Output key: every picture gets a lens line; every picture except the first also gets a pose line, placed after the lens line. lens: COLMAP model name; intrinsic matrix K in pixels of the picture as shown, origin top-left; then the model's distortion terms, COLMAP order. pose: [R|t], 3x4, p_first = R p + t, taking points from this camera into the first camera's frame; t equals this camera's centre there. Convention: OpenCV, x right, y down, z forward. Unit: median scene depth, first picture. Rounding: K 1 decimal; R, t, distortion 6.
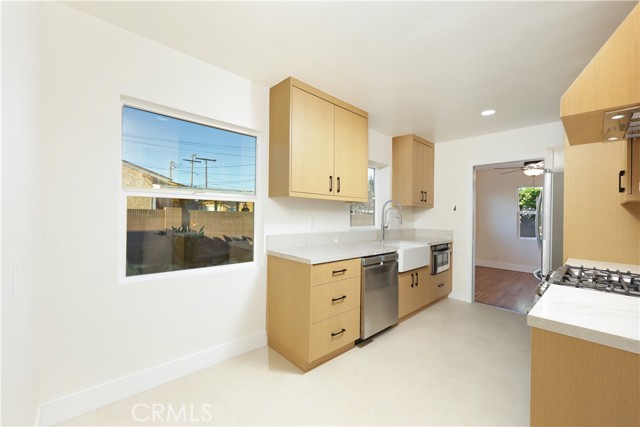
lens RADIAL K [[263.8, 0, 319.9], [0, 263.8, 213.0], [0, 0, 1]] dist [-0.000670, -0.000153]
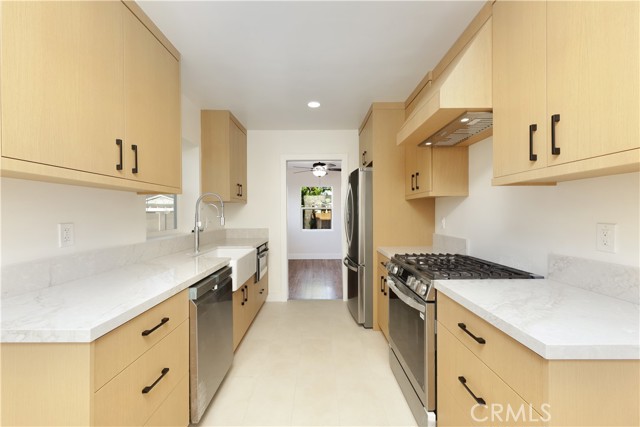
lens RADIAL K [[263.8, 0, 318.3], [0, 263.8, 212.8], [0, 0, 1]] dist [-0.000670, -0.000153]
pose [[0.688558, -0.023558, 0.724799, -0.048007], [0.017051, 0.999722, 0.016295, -0.000823], [-0.724981, 0.001138, 0.688768, 0.267219]]
